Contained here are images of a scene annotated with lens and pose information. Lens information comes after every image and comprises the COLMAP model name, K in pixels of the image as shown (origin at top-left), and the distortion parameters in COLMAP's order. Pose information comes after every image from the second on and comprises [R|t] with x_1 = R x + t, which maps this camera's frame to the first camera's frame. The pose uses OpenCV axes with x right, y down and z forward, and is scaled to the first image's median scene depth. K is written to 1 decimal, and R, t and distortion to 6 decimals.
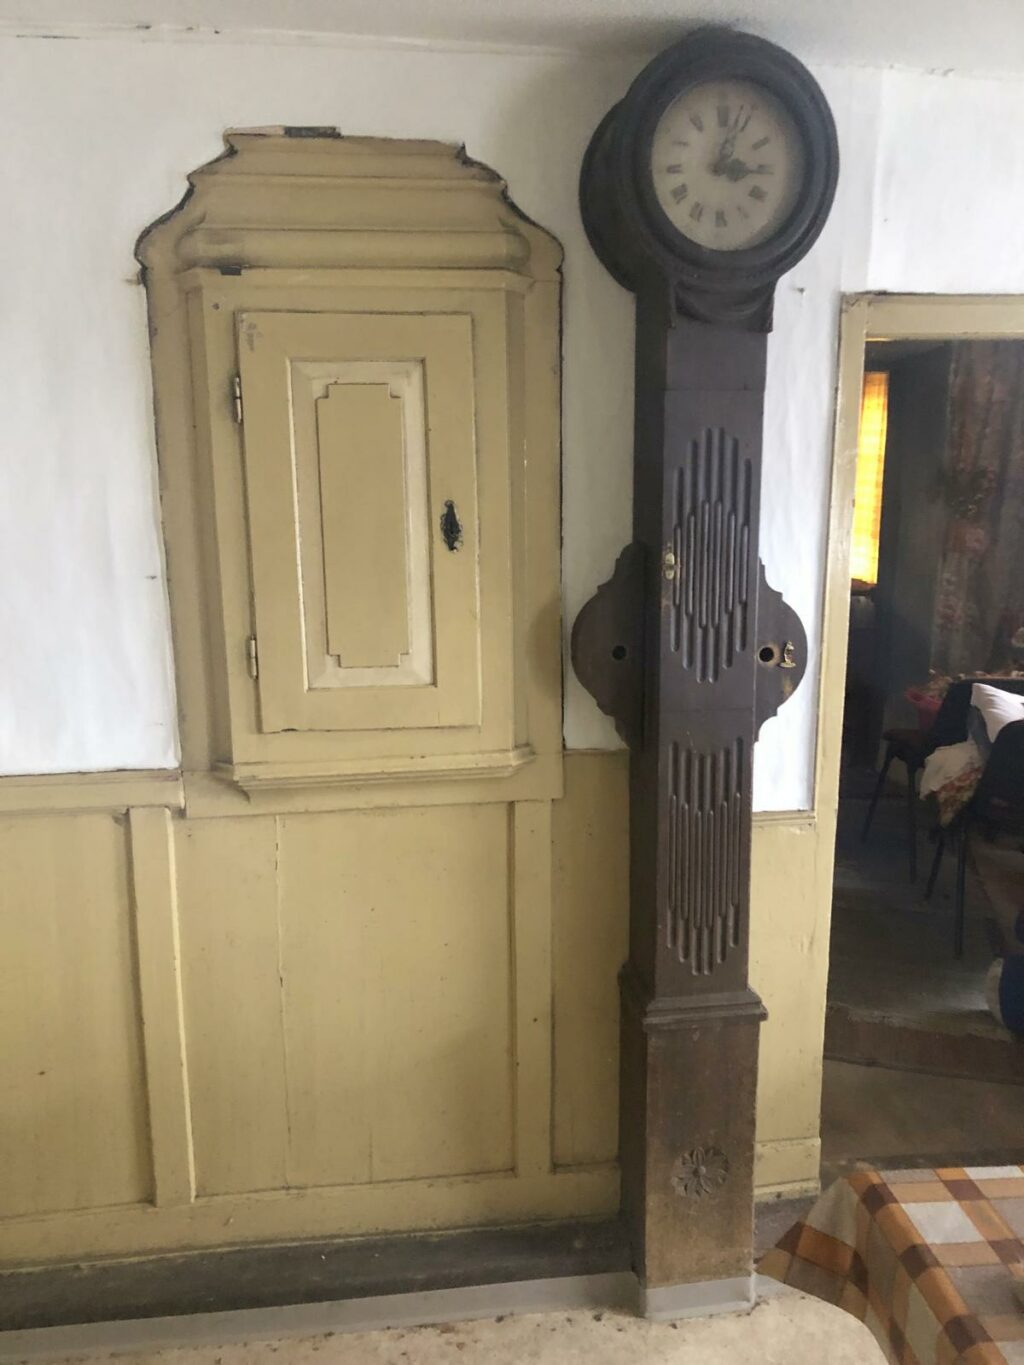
lens RADIAL K [[1088.6, 0, 506.4], [0, 1088.6, 682.7], [0, 0, 1]] dist [-0.010099, 0.024464]
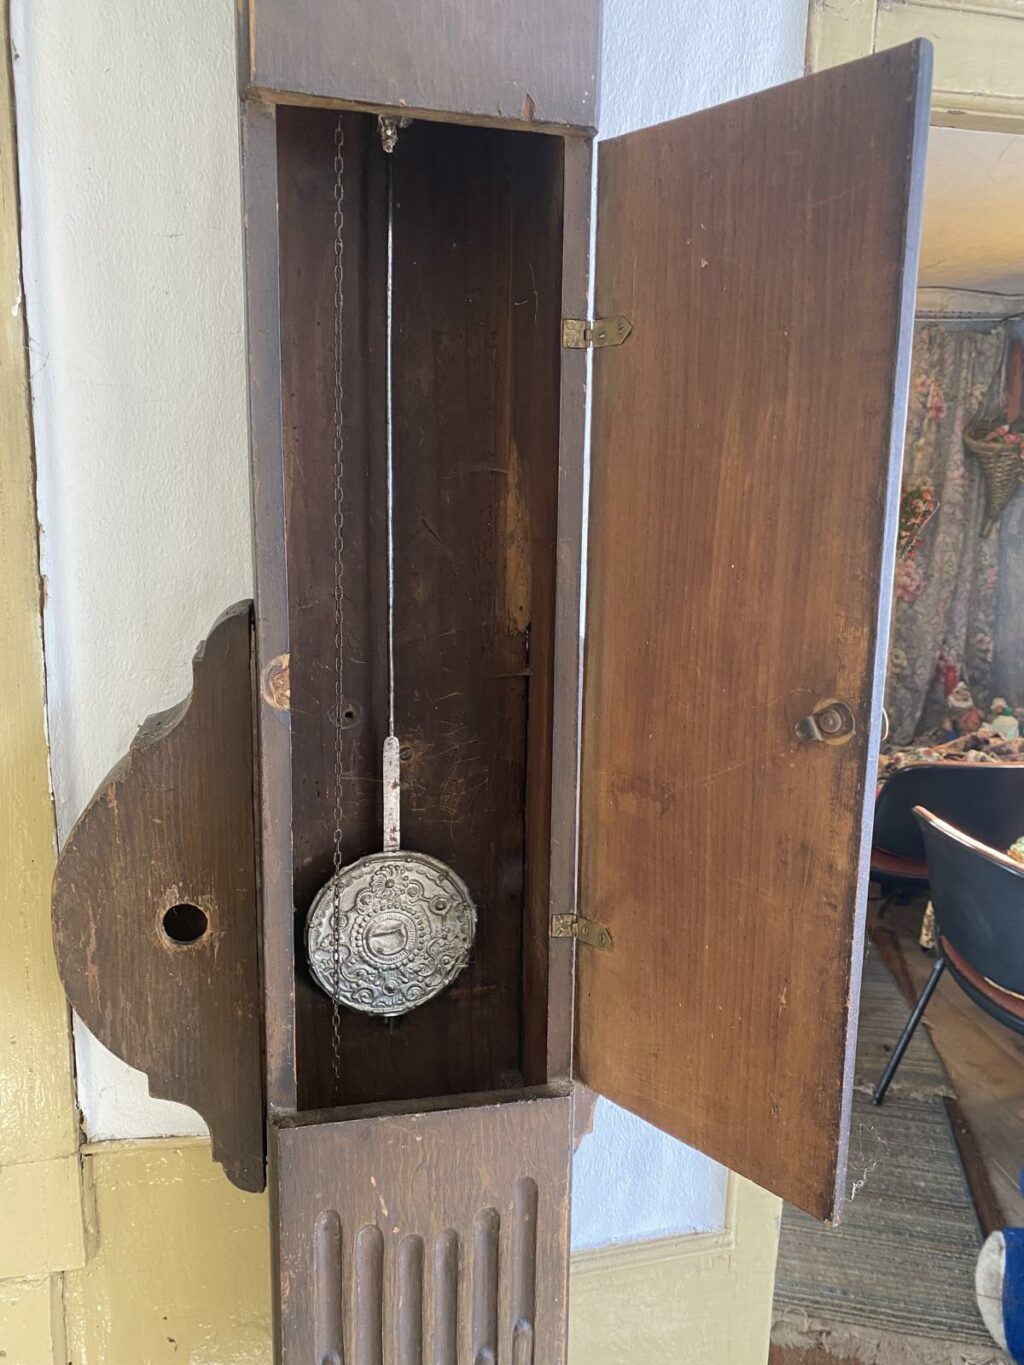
lens RADIAL K [[1051.9, 0, 517.1], [0, 1051.9, 686.8], [0, 0, 1]] dist [0.023659, -0.021926]
pose [[0.995183, 0.009621, 0.097561, 0.195340], [-0.008630, 0.999907, -0.010572, -0.110864], [-0.097653, 0.009679, 0.995173, 0.740045]]
